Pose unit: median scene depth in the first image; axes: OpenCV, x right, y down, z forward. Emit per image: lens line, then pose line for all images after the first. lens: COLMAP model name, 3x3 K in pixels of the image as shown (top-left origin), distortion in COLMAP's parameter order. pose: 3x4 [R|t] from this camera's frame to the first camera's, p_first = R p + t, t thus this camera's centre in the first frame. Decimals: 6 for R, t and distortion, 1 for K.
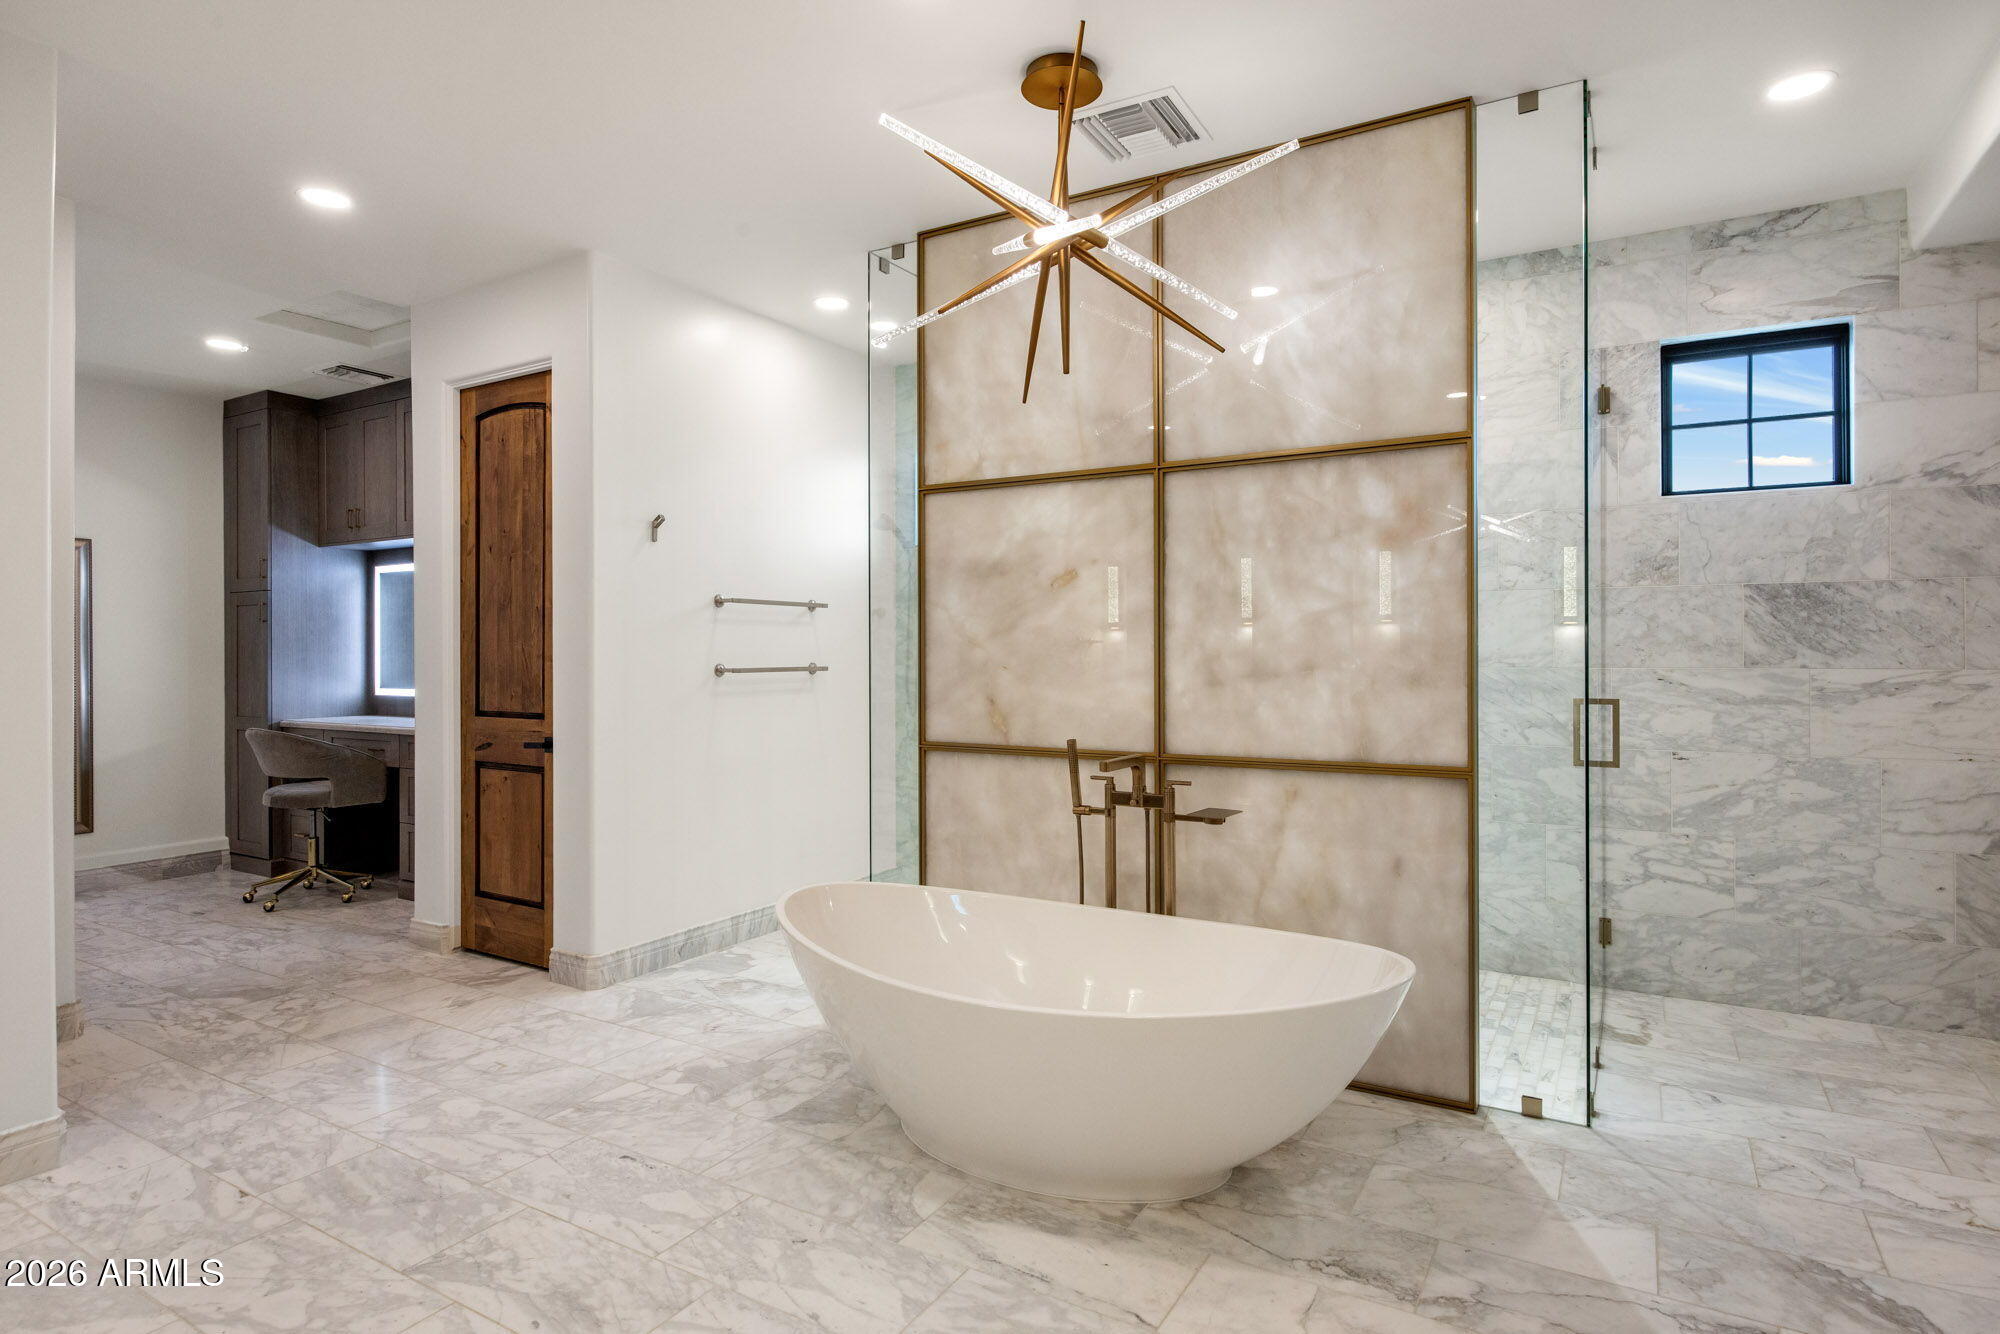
lens RADIAL K [[1079.9, 0, 1011.1], [0, 1079.9, 654.8], [0, 0, 1]] dist [0.001623, 0.001404]
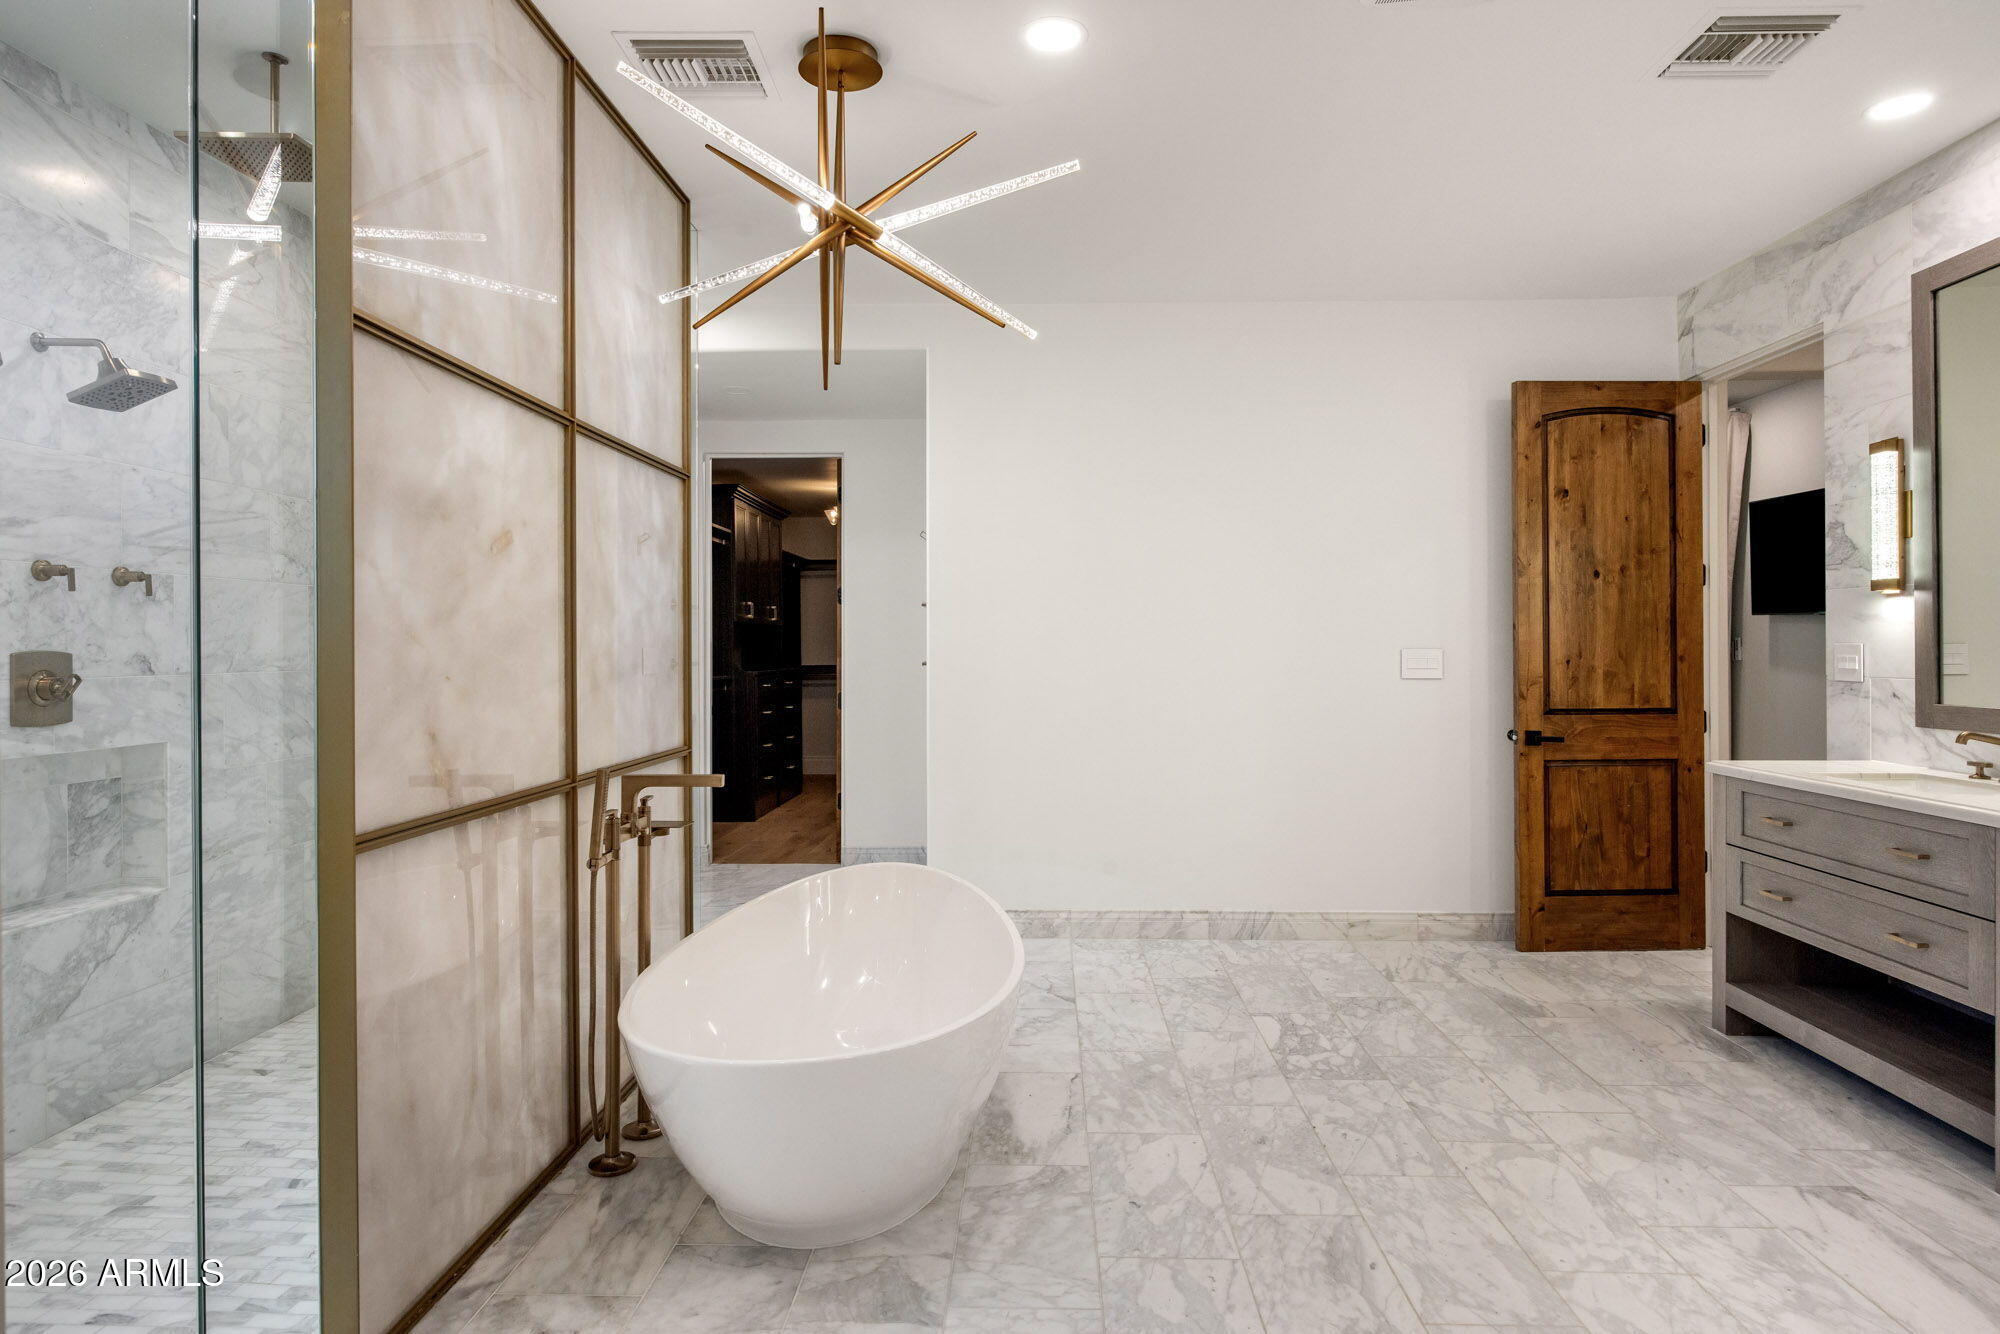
lens RADIAL K [[1079.9, 0, 1032.5], [0, 1079.9, 654.7], [0, 0, 1]] dist [0.001623, 0.001404]
pose [[-0.489339, 0.000816, 0.872094, -1.017544], [0.006349, 0.999976, 0.002626, -0.000874], [-0.872071, 0.006822, -0.489332, 1.521852]]
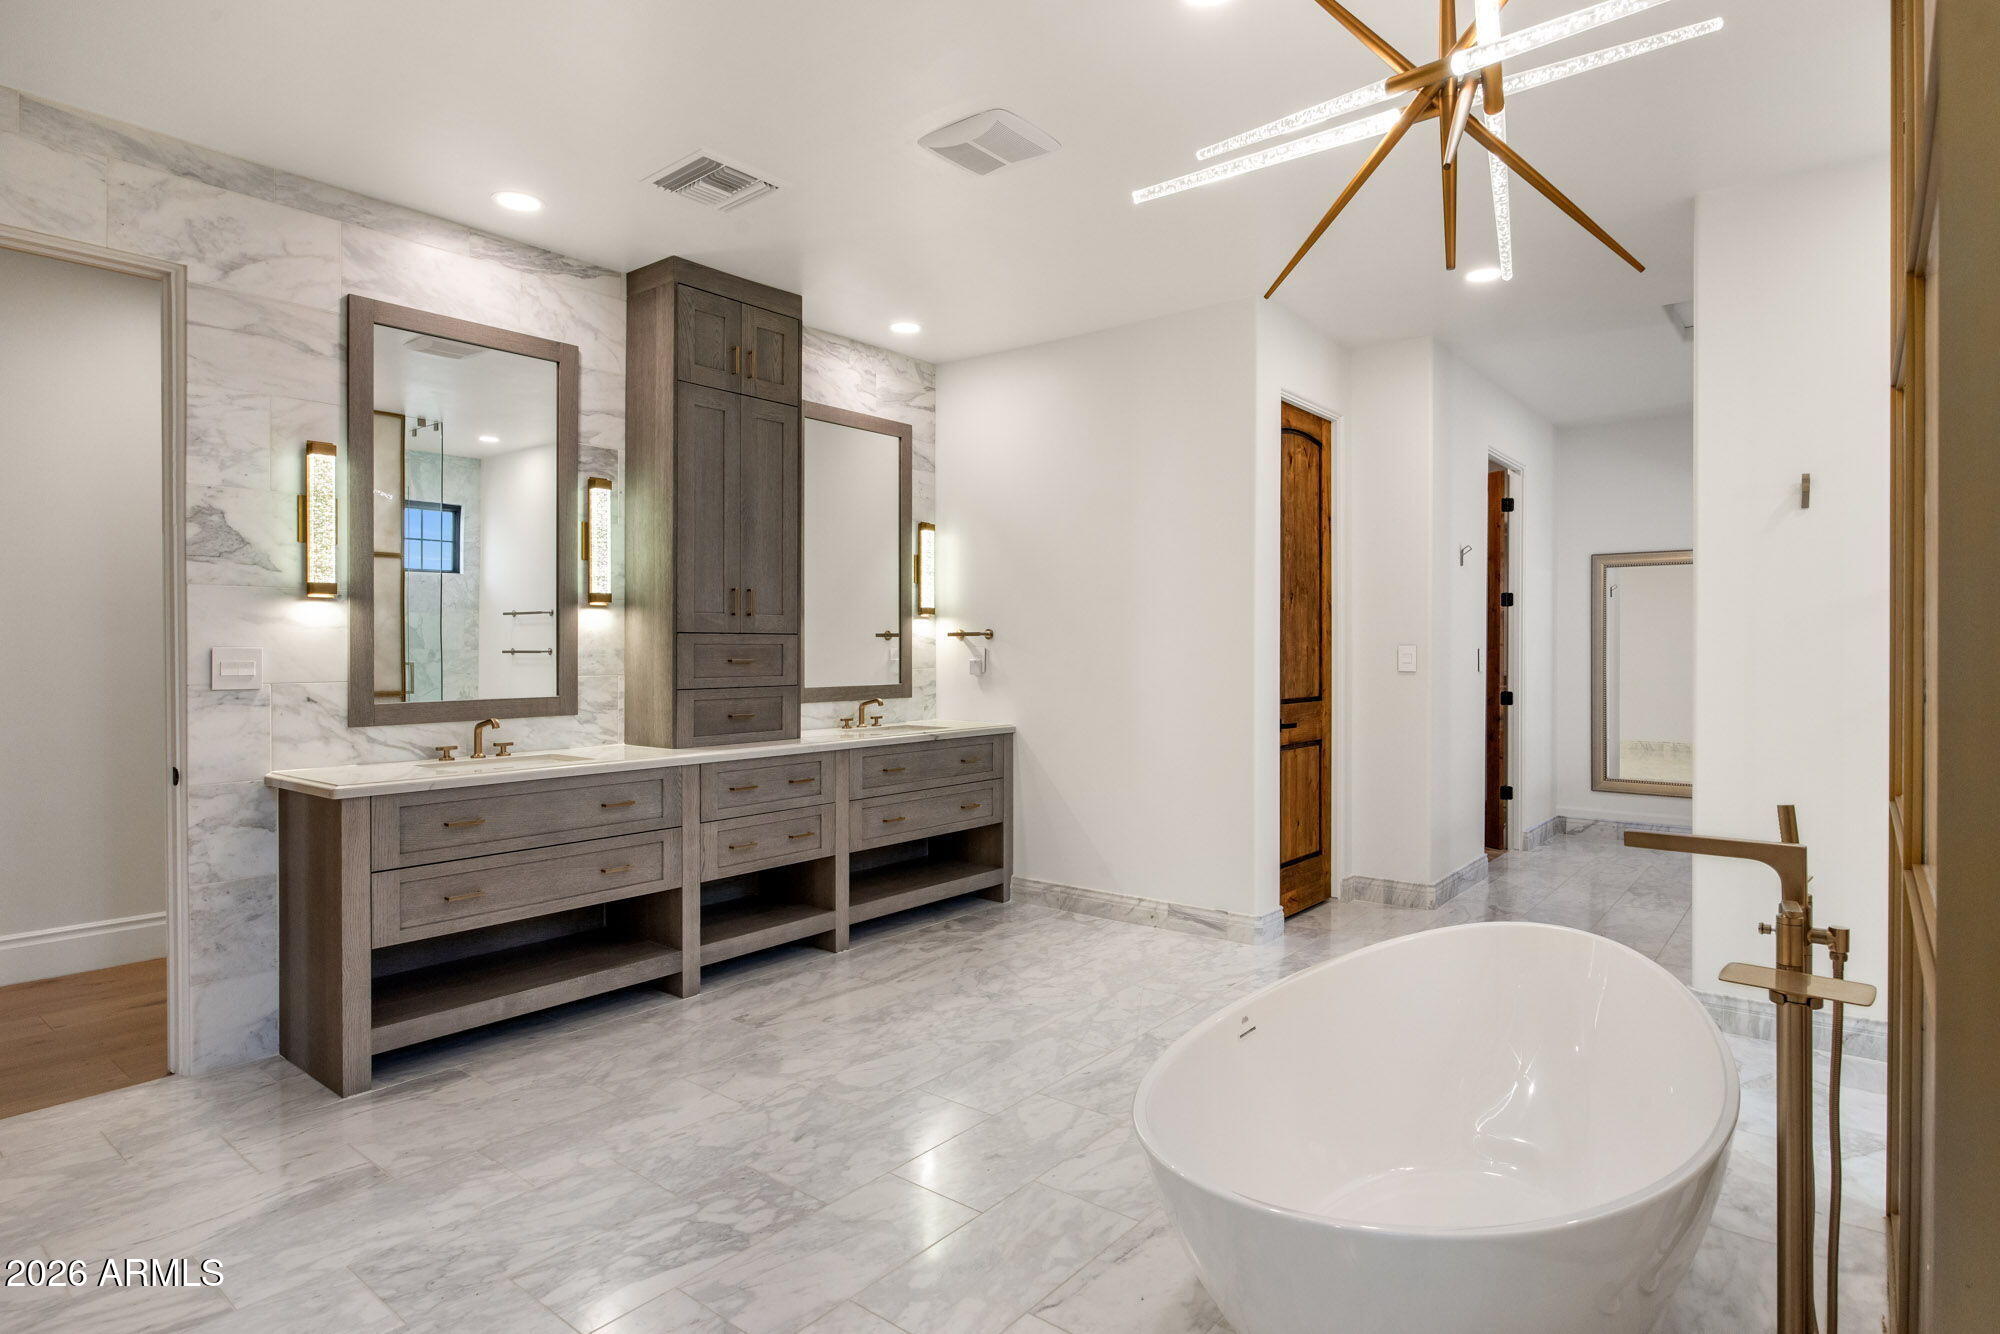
lens RADIAL K [[1079.9, 0, 992.5], [0, 1079.9, 653.9], [0, 0, 1]] dist [0.001623, 0.001404]
pose [[-0.165996, 0.010839, -0.986067, 0.948317], [0.001059, 0.999941, 0.010813, -0.010827], [0.986126, 0.000751, -0.165997, 0.937655]]
